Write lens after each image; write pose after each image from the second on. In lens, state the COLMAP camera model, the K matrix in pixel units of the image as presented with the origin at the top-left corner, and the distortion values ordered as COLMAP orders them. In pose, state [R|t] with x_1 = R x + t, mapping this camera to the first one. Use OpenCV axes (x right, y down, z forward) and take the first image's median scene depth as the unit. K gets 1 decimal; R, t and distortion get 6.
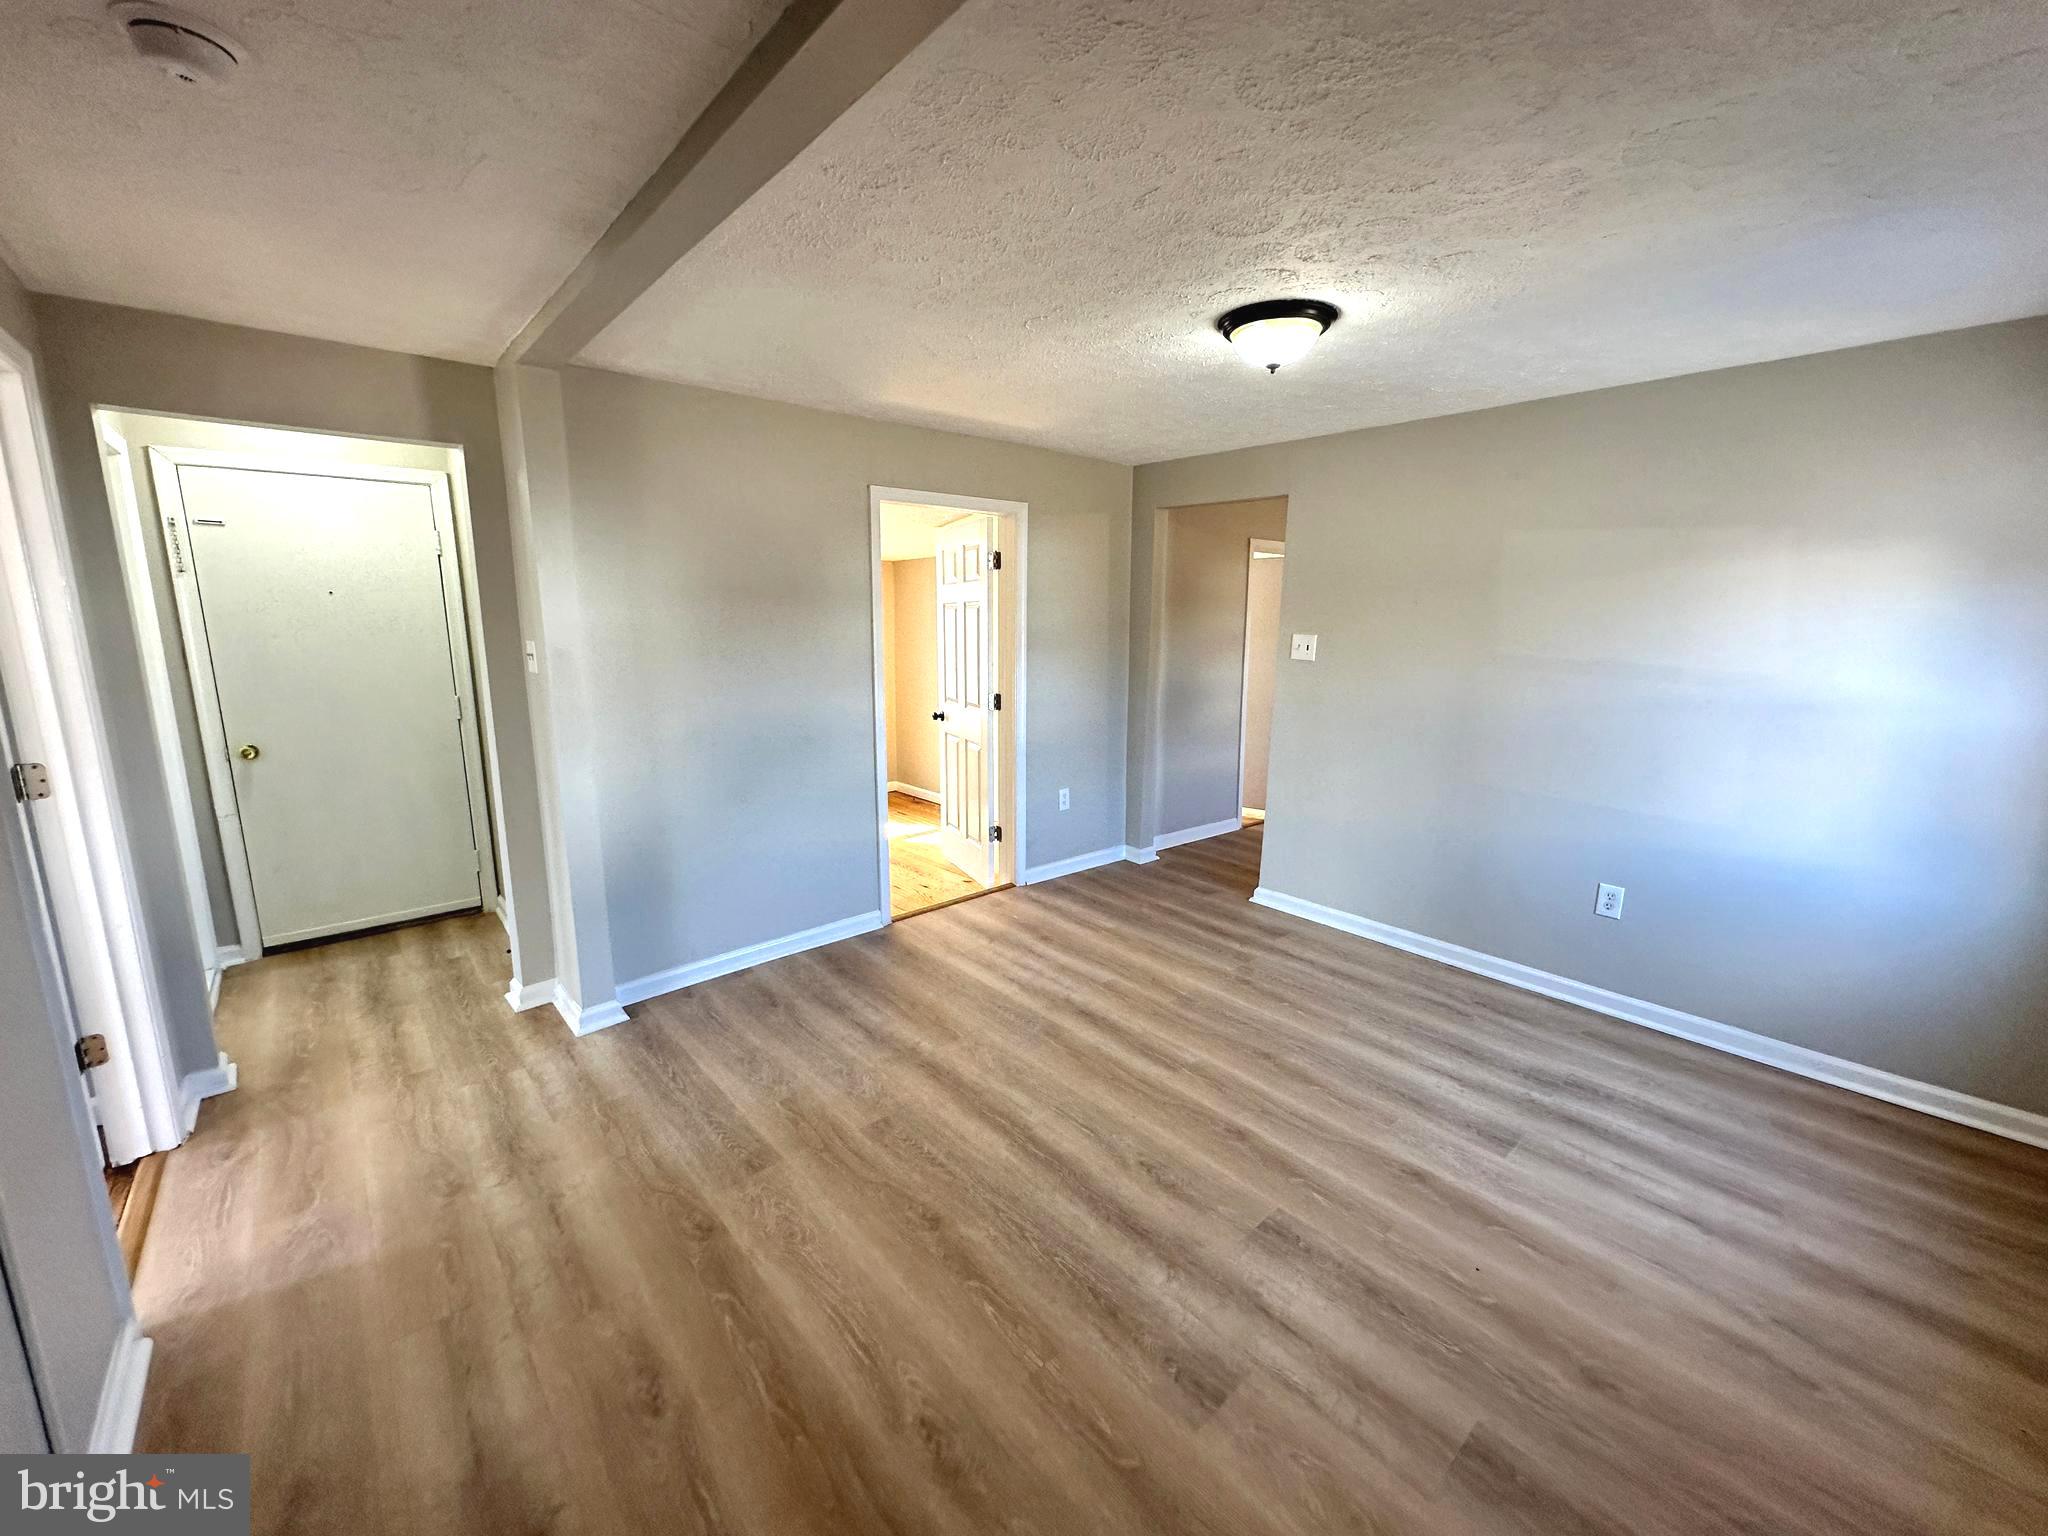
lens RADIAL K [[813.8, 0, 1023.6], [0, 813.8, 764.1], [0, 0, 1]] dist [-0.002162, 0.000500]
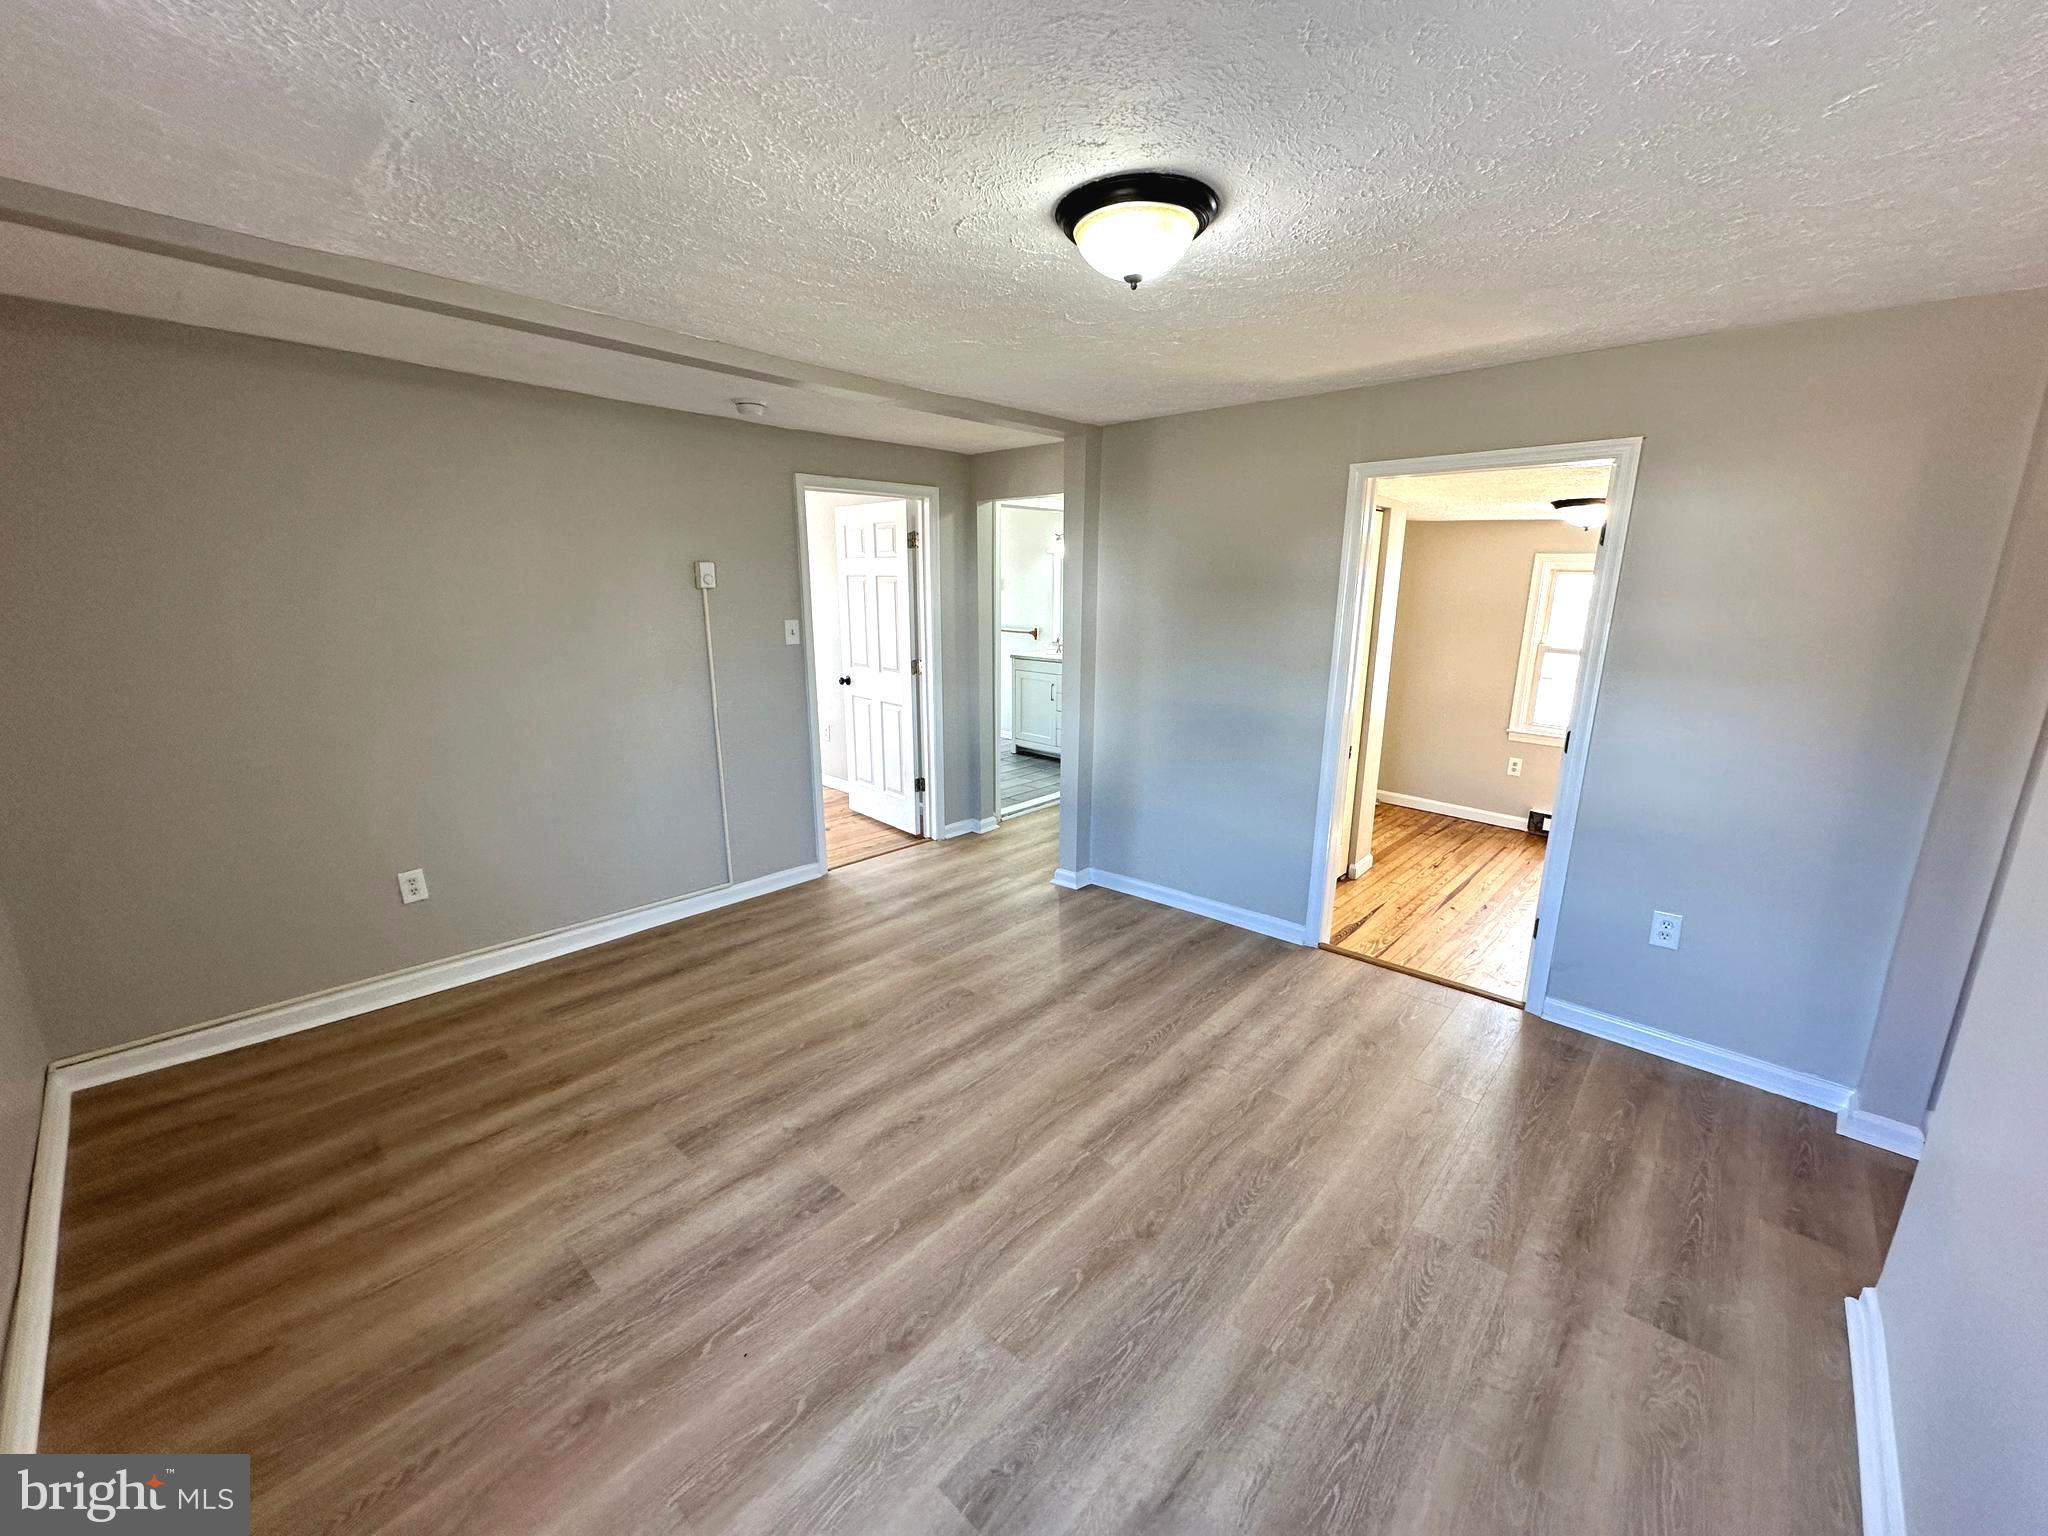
lens RADIAL K [[813.8, 0, 1026.2], [0, 813.8, 768.2], [0, 0, 1]] dist [-0.002162, 0.000500]
pose [[0.115763, 0.220514, -0.968490, 0.936734], [-0.186811, 0.962479, 0.196816, -0.171651], [0.975552, 0.158140, 0.152613, 0.750033]]
